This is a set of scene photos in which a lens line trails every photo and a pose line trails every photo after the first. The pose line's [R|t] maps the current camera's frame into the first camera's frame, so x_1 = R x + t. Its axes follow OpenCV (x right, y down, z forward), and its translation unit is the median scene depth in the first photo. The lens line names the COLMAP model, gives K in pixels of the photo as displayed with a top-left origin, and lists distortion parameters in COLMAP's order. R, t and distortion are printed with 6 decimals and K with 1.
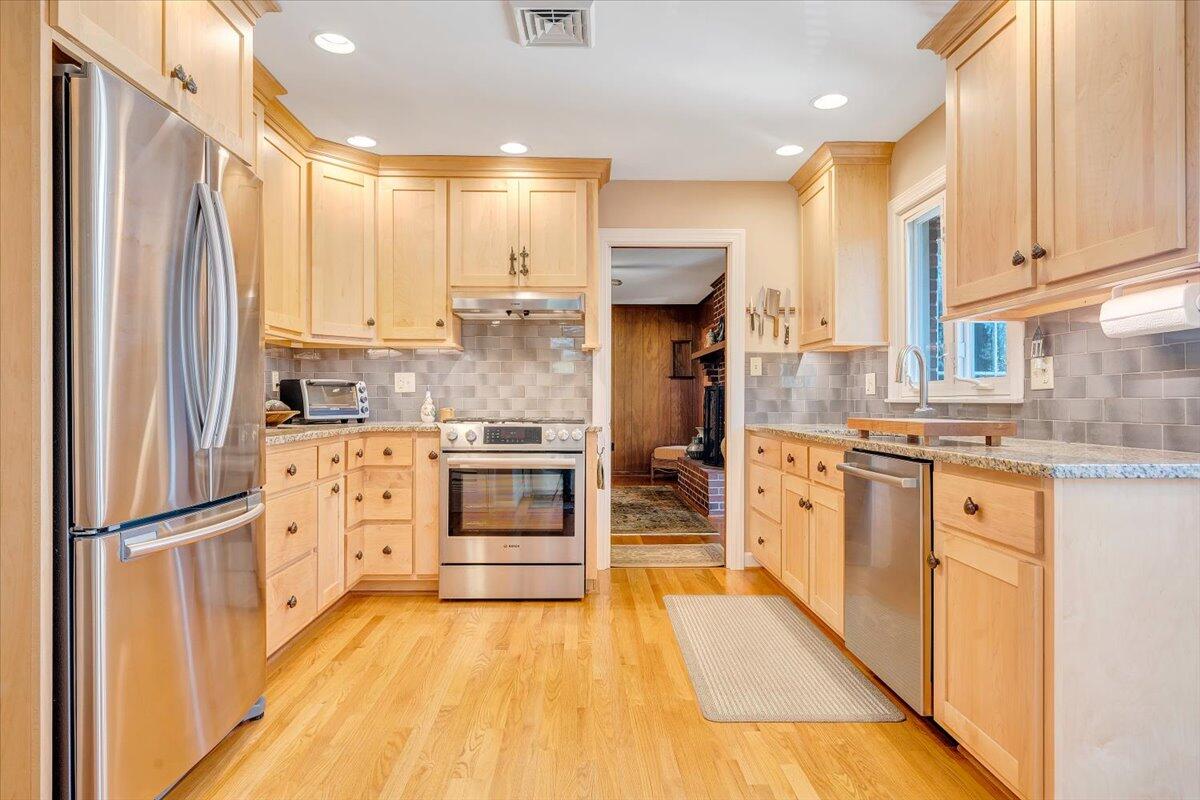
lens RADIAL K [[695.9, 0, 597.5], [0, 695.9, 400.4], [0, 0, 1]] dist [0.012046, -0.001429]
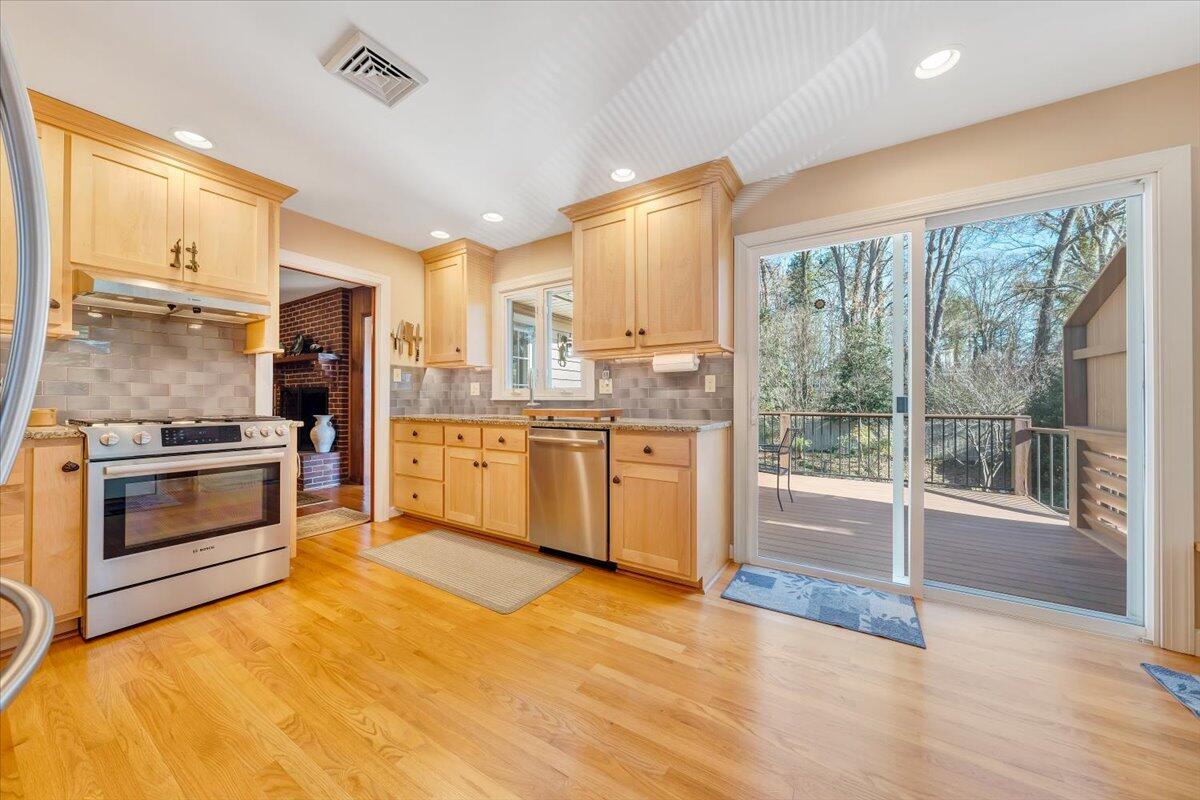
lens RADIAL K [[416.1, 0, 600.7], [0, 416.1, 397.5], [0, 0, 1]] dist [-0.001963, 0.000155]
pose [[0.552915, 0.002663, 0.833233, -0.295647], [-0.000155, 0.999995, -0.003093, -0.000570], [-0.833238, 0.001580, 0.552913, 0.214676]]
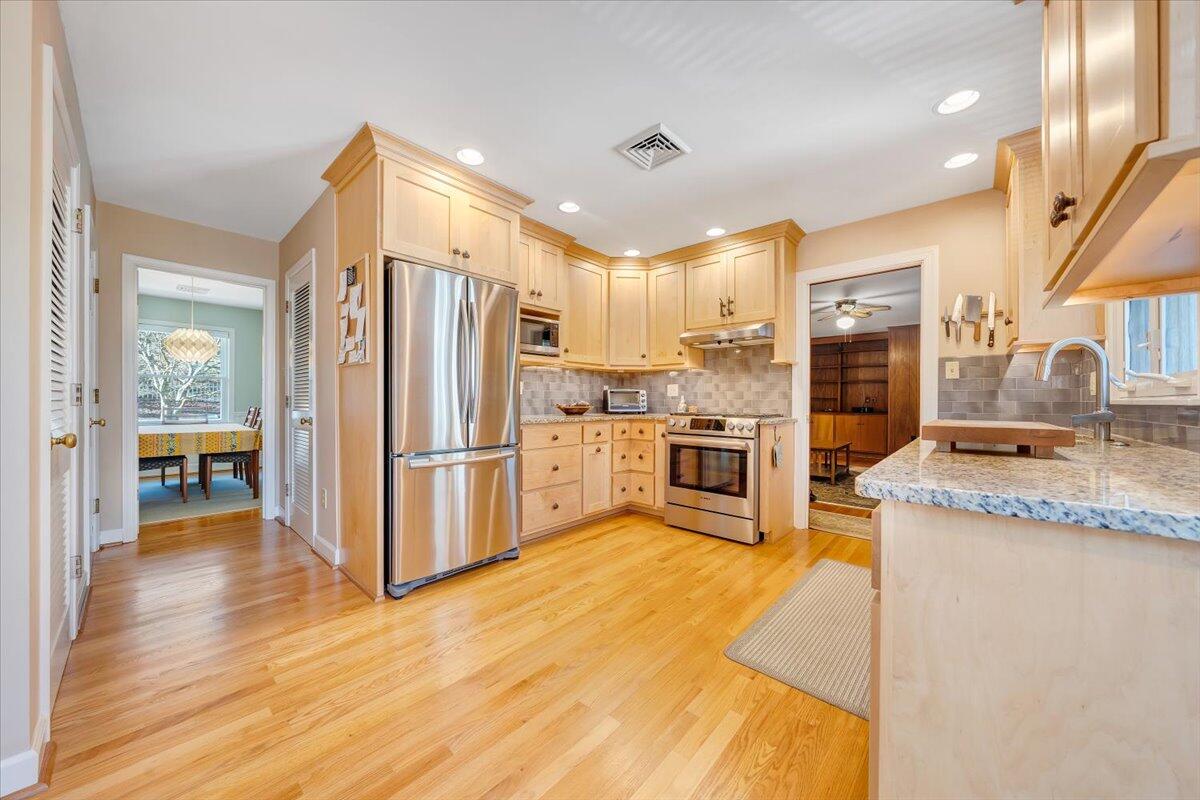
lens RADIAL K [[416.1, 0, 598.9], [0, 416.1, 402.7], [0, 0, 1]] dist [-0.001963, 0.000155]
pose [[0.725761, 0.003720, -0.687936, 0.321382], [-0.002210, 0.999993, 0.003075, 0.000815], [0.687943, -0.000711, 0.725764, 0.187671]]
